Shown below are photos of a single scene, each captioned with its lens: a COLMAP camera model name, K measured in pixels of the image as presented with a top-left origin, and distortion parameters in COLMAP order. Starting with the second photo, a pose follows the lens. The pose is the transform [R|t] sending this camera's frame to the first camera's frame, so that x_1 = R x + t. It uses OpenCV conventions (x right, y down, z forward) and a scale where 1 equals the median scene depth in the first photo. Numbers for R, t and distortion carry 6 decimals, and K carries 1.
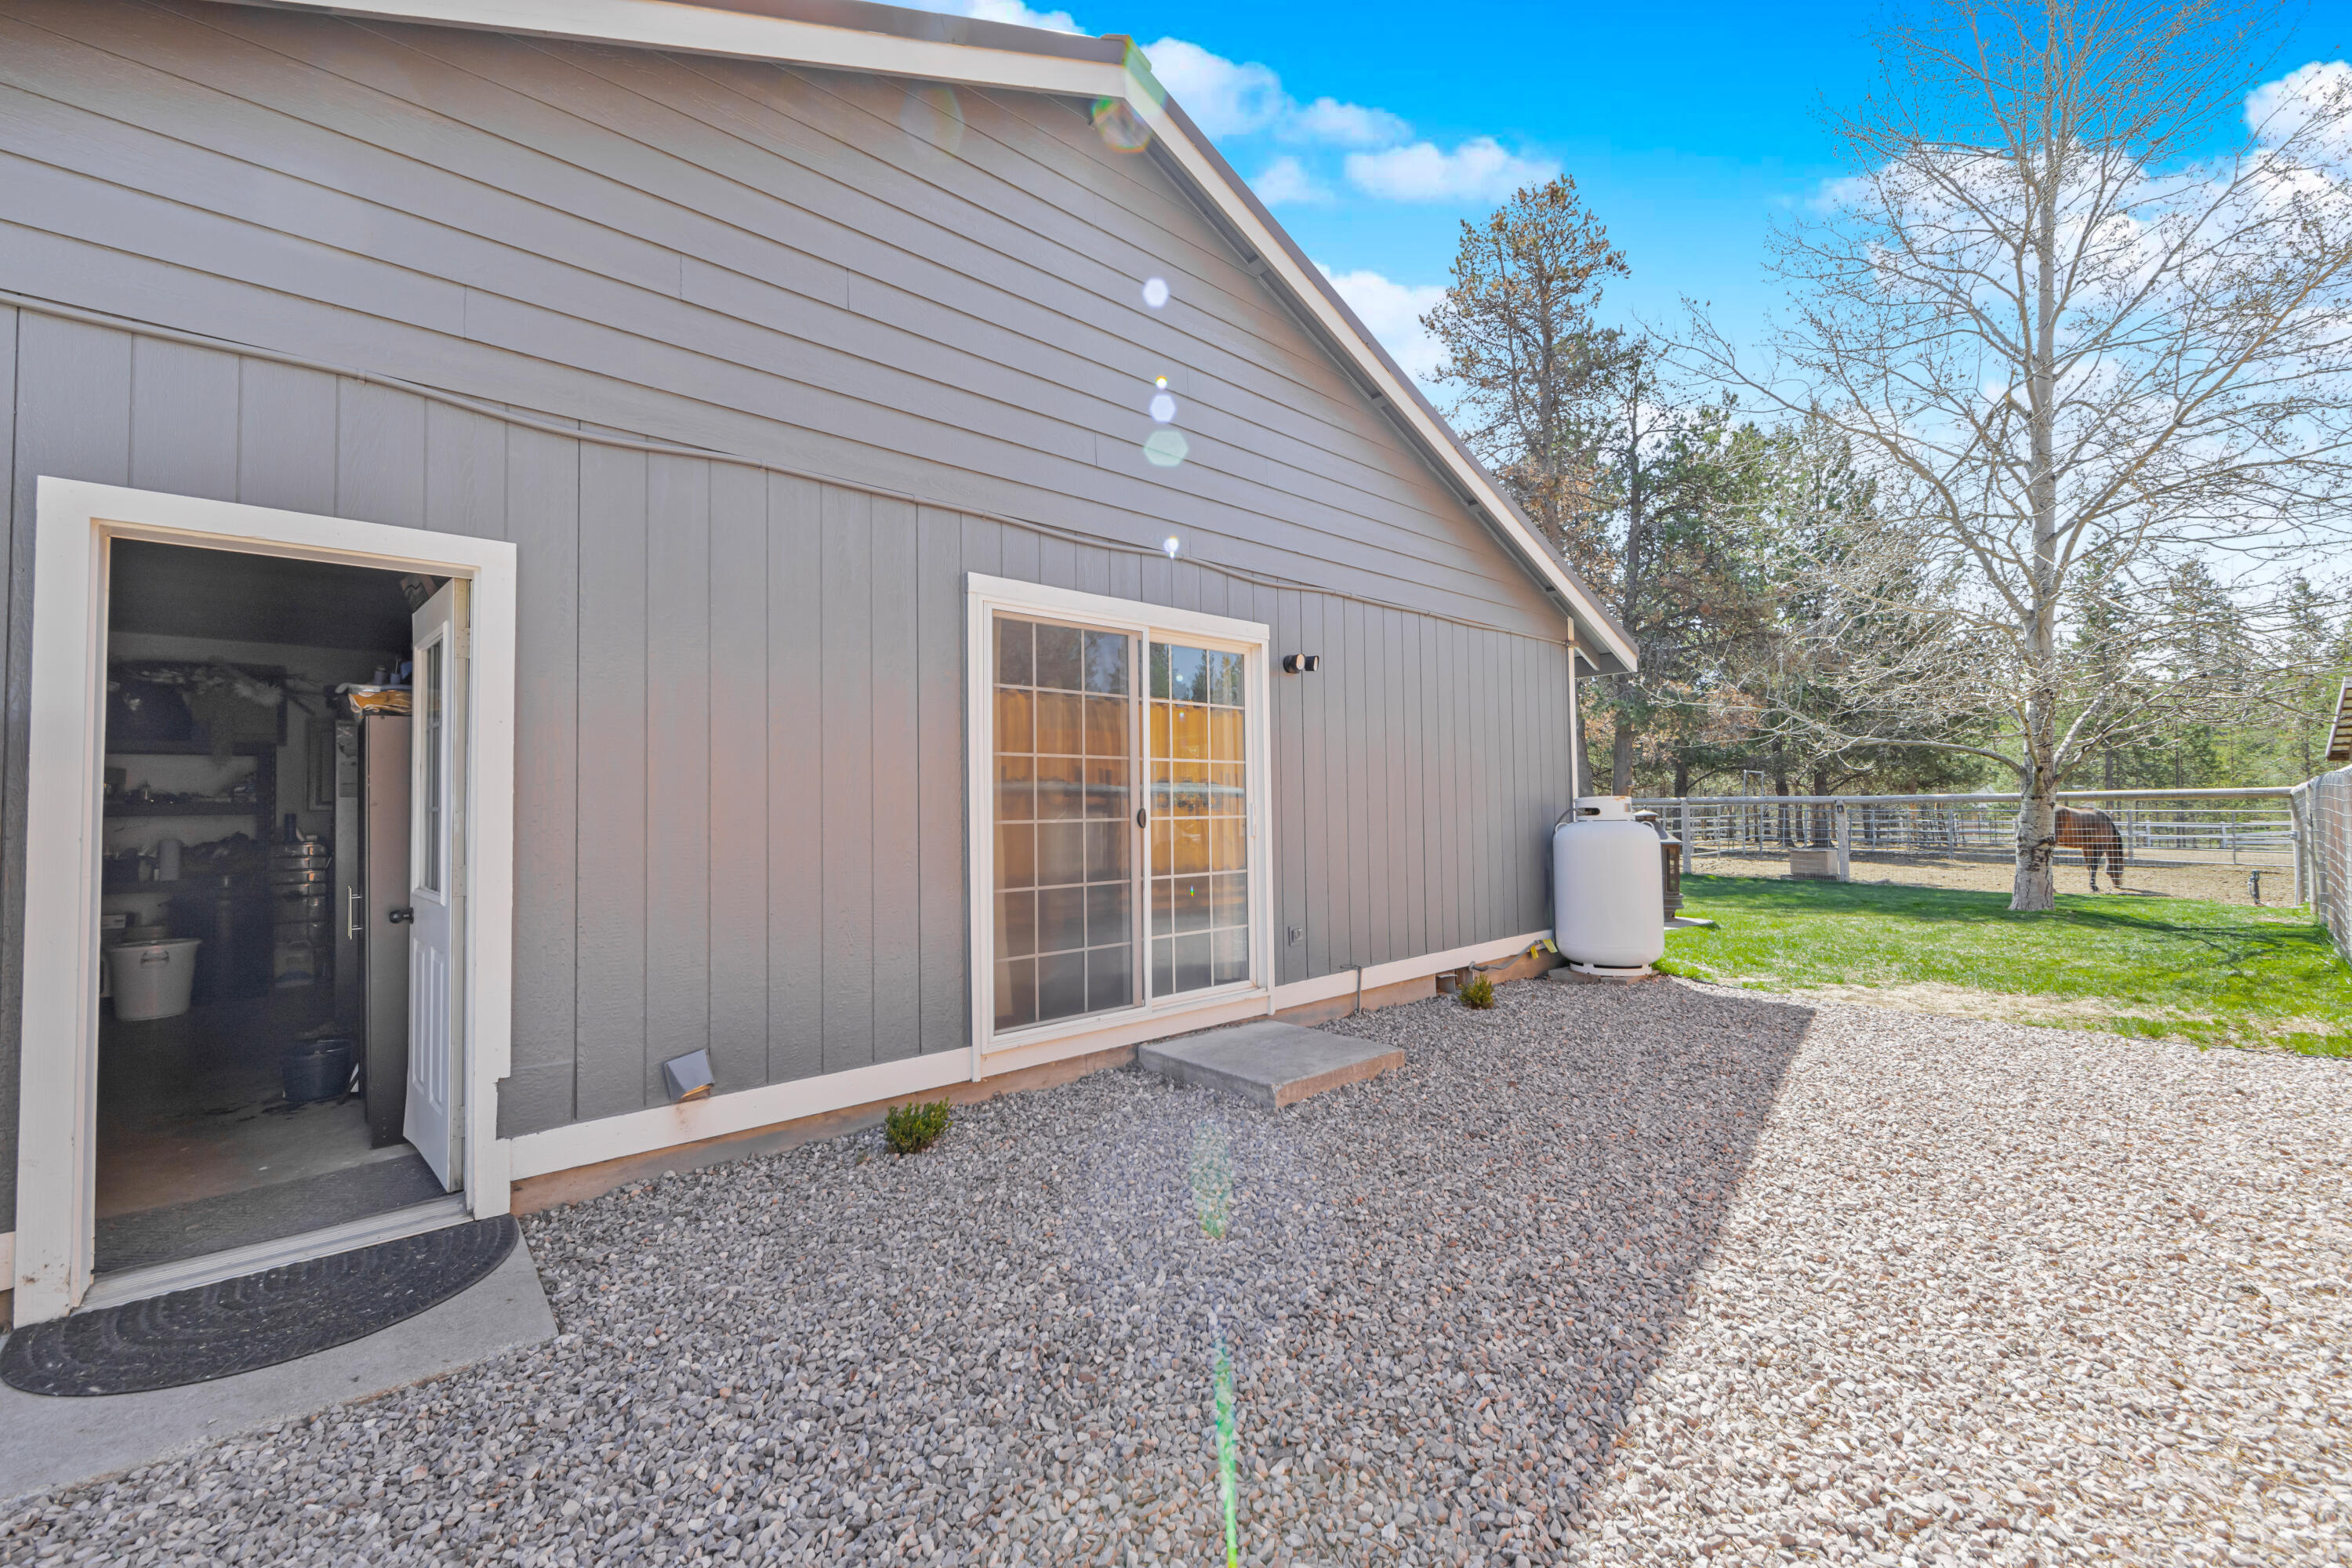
lens RADIAL K [[919.3, 0, 1185.3], [0, 919.3, 776.3], [0, 0, 1]] dist [-0.004118, -0.000524]
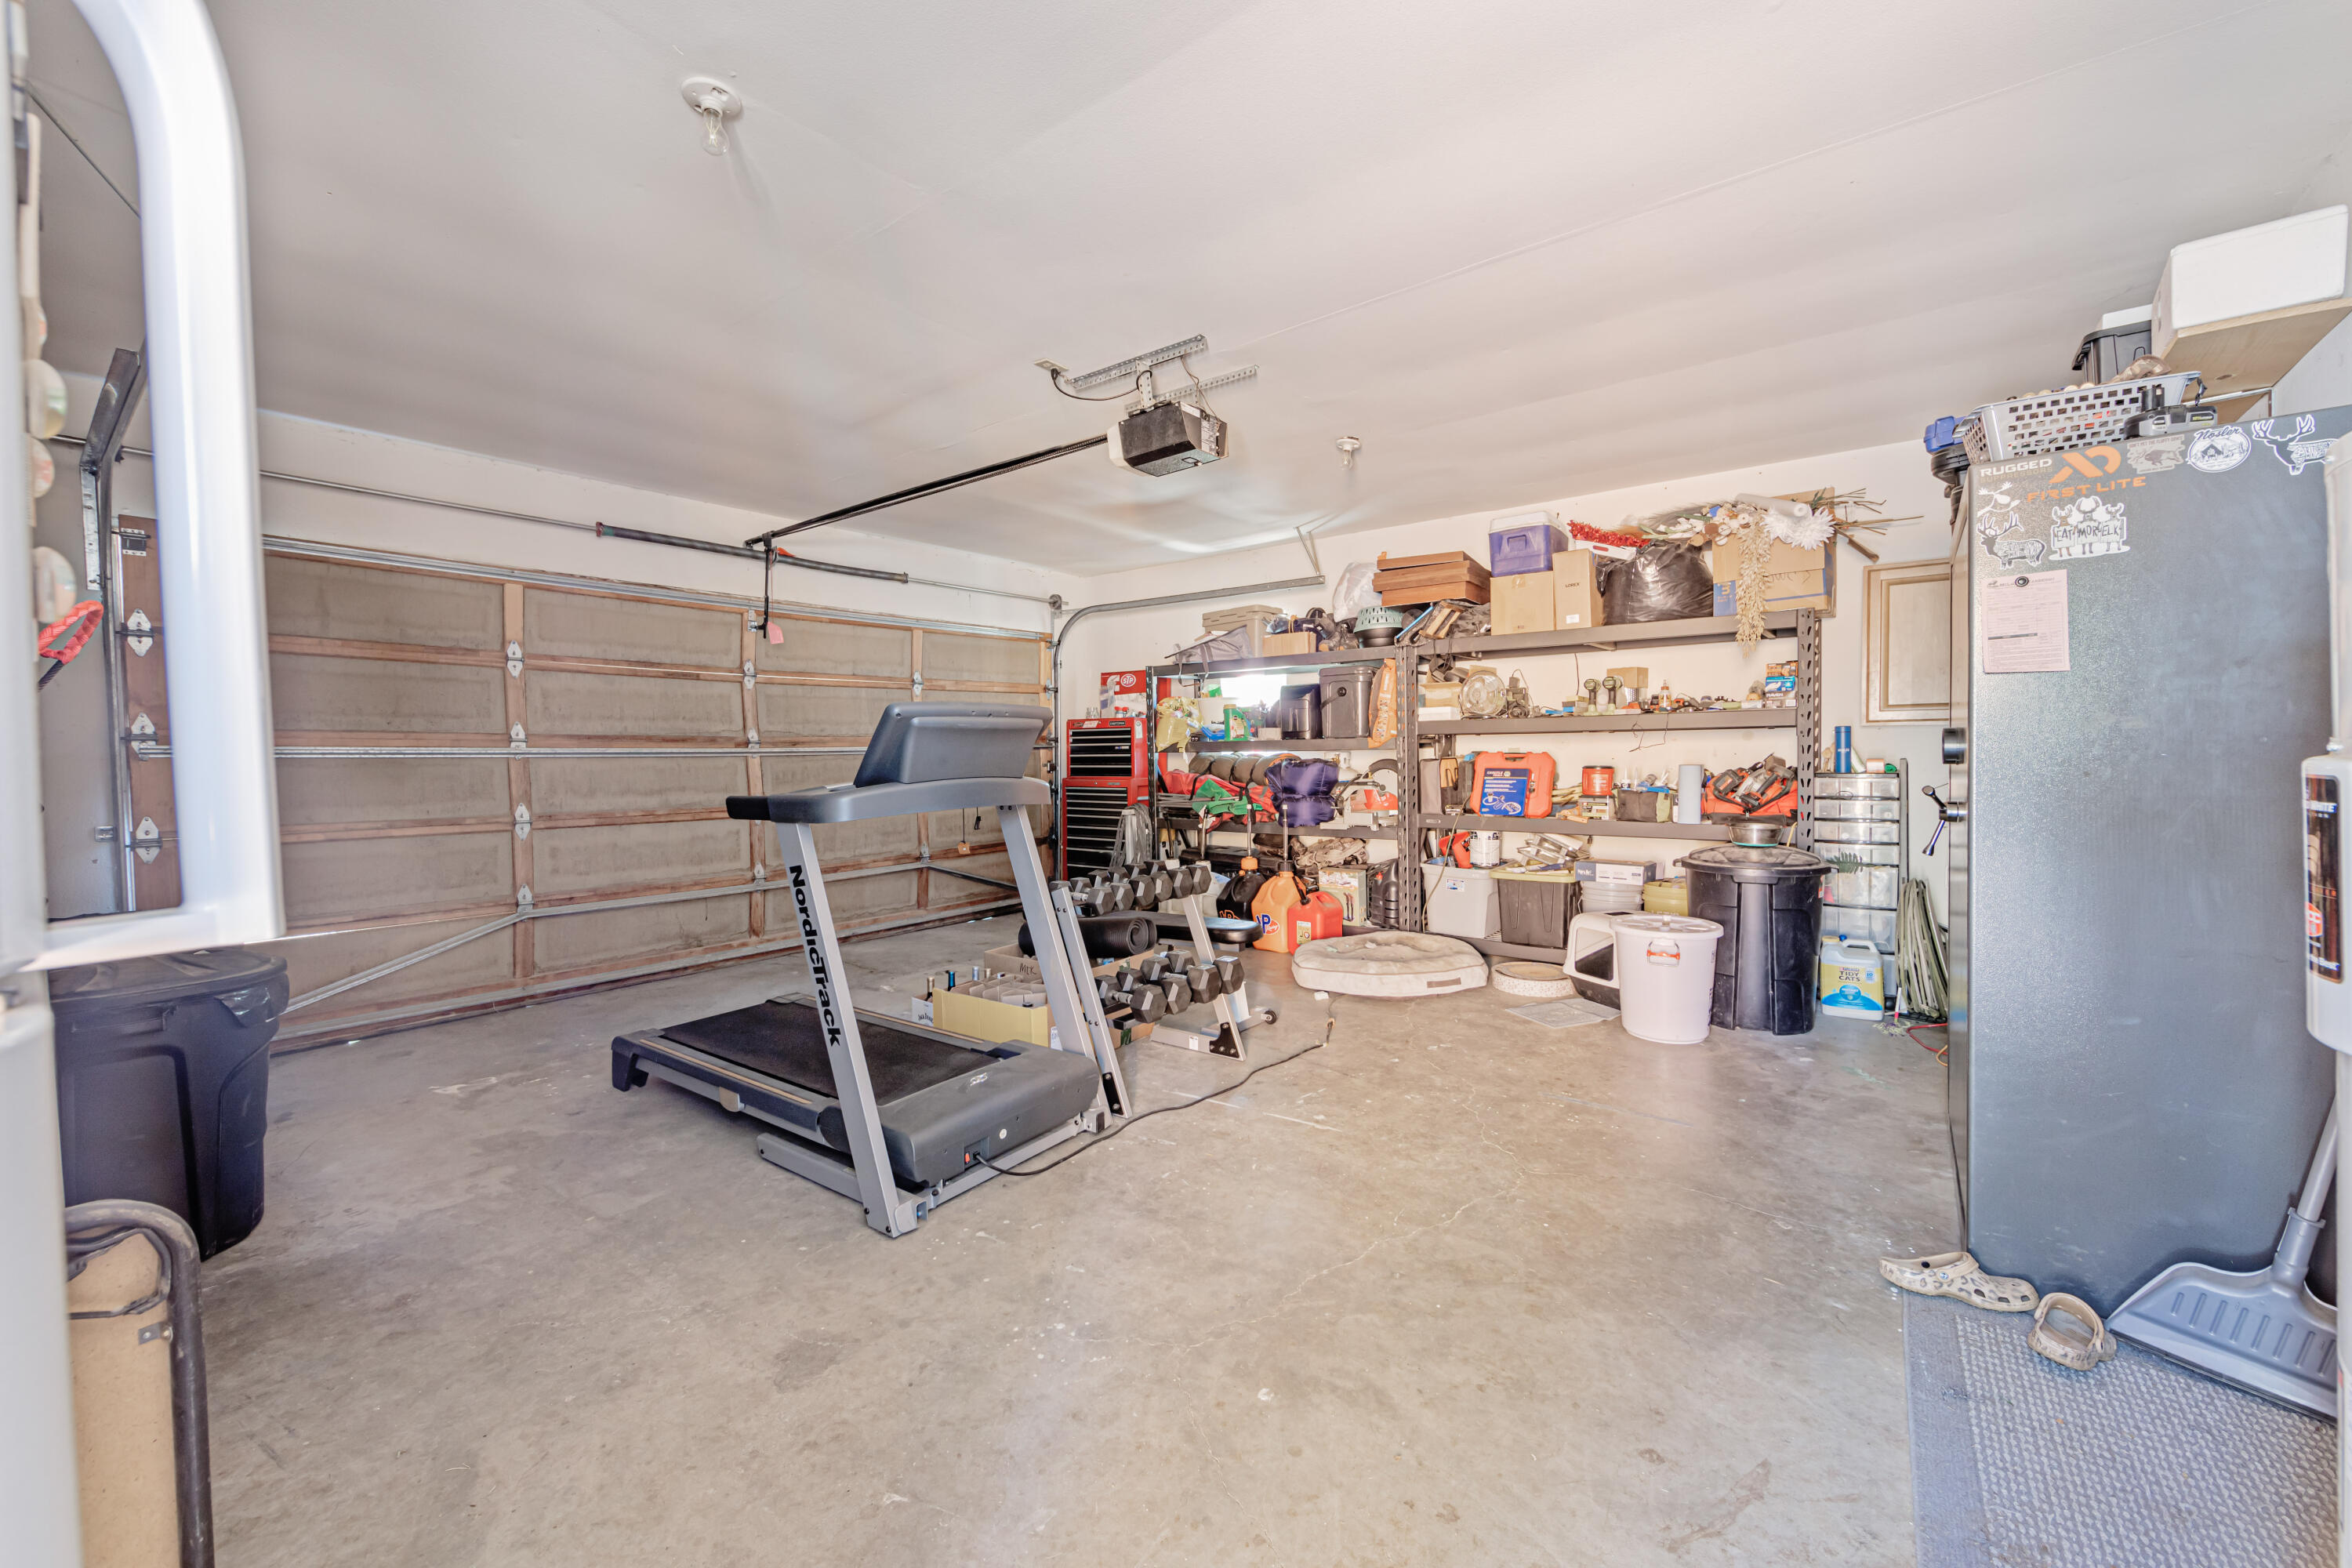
lens RADIAL K [[919.3, 0, 1185.3], [0, 919.3, 776.3], [0, 0, 1]] dist [-0.004118, -0.000524]
pose [[0.200751, 0.040967, -0.978785, -0.496123], [0.036776, 0.998106, 0.049318, 0.027971], [0.978952, -0.045896, 0.198865, 0.478477]]
